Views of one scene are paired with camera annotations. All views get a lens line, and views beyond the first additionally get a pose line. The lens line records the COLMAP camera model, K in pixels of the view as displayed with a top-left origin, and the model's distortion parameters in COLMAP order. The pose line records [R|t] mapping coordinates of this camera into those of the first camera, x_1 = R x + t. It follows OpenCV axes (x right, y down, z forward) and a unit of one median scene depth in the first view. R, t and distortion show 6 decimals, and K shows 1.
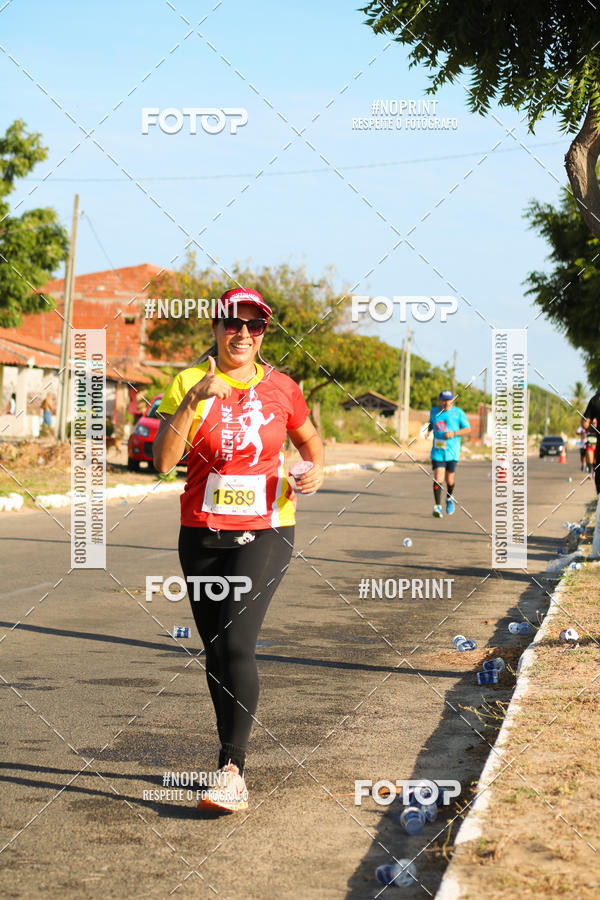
lens RADIAL K [[4070.1, 0, 300.0], [0, 4070.1, 450.0], [0, 0, 1]] dist [-0.081586, 5.313171]
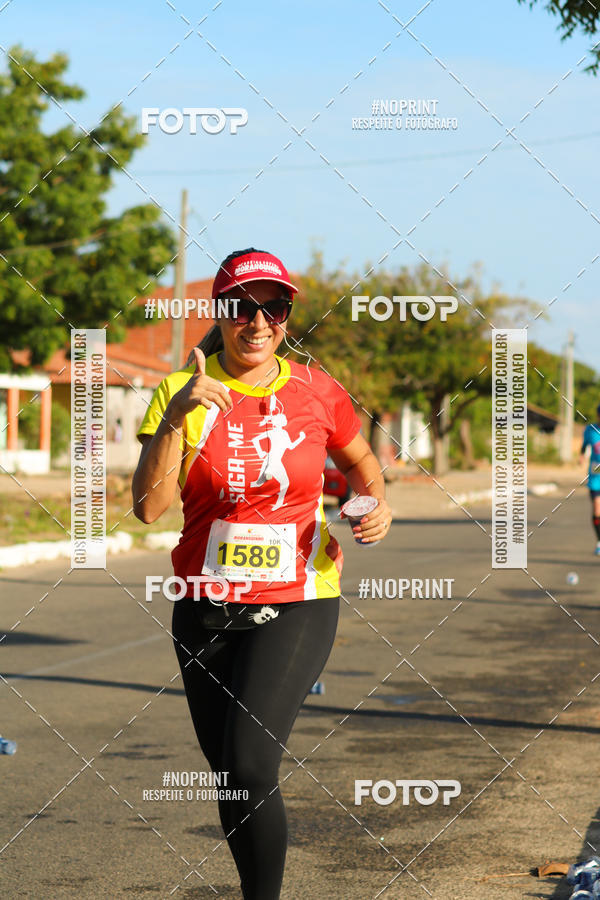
lens RADIAL K [[4070.1, 0, 300.0], [0, 4070.1, 450.0], [0, 0, 1]] dist [-0.081586, 5.313171]
pose [[0.998498, -0.025704, -0.048383, 0.011044], [0.025438, 0.999658, -0.006100, -0.000783], [0.048523, 0.004860, 0.998810, 0.129251]]
